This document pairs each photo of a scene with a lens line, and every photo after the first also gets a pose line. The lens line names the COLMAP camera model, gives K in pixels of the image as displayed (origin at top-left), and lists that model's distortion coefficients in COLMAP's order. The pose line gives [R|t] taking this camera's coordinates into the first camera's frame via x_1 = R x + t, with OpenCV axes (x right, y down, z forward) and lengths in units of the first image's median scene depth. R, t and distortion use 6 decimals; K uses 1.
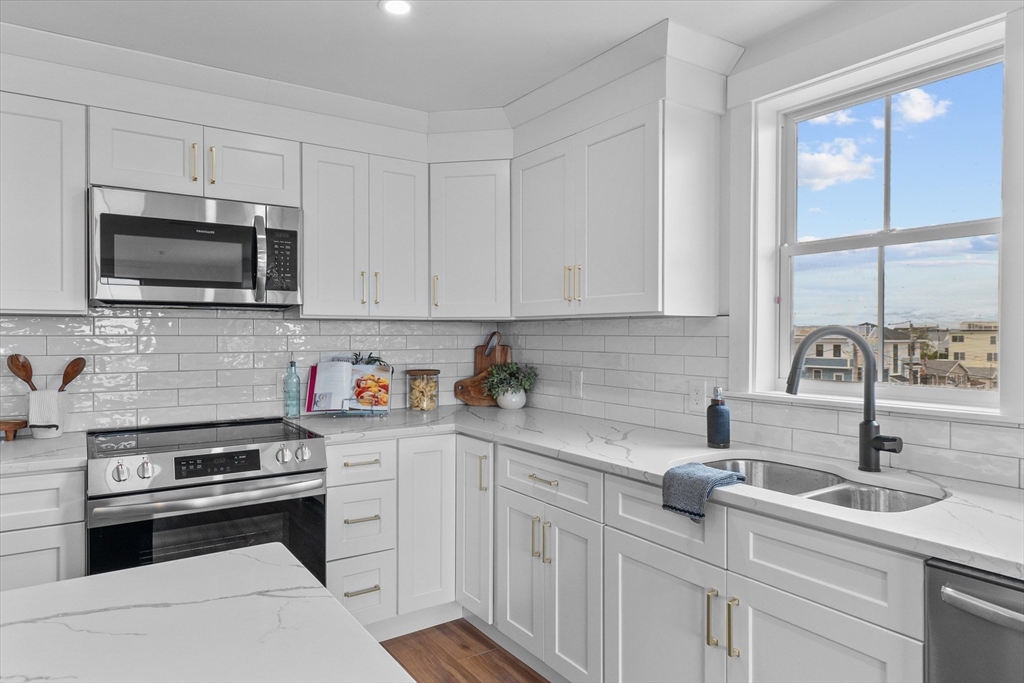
lens RADIAL K [[625.6, 0, 498.0], [0, 625.6, 339.1], [0, 0, 1]] dist [0.002156, 0.001063]
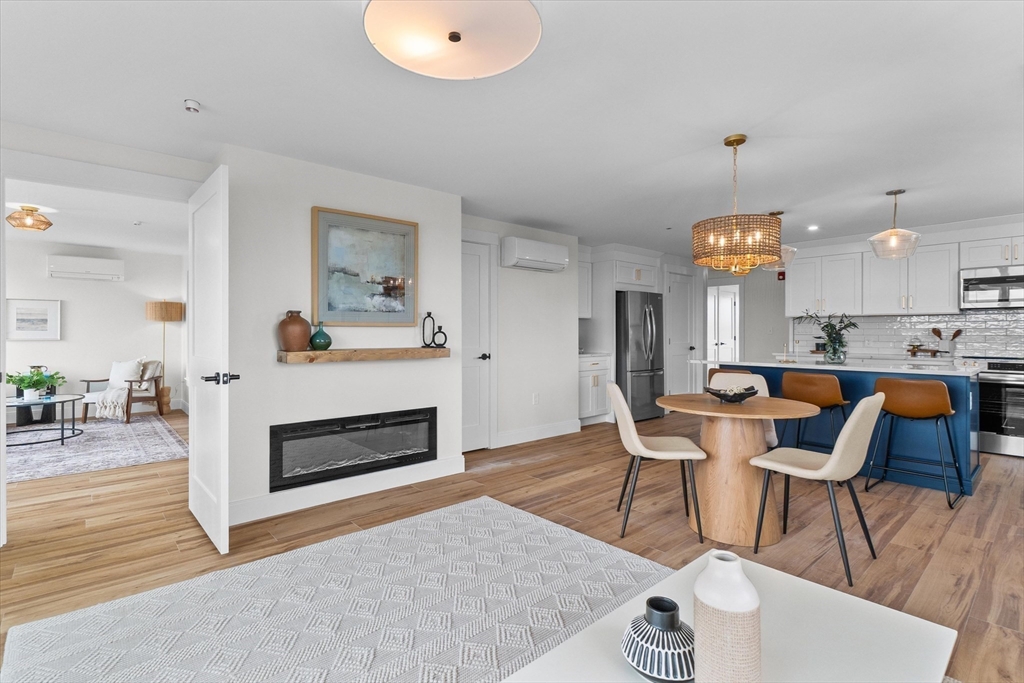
lens RADIAL K [[500.8, 0, 499.4], [0, 500.8, 334.3], [0, 0, 1]] dist [0.000927, 0.000230]
pose [[0.136681, -0.000021, -0.990615, 1.215694], [-0.007676, 0.999970, -0.001080, 0.067644], [0.990585, 0.007751, 0.136677, -1.279978]]
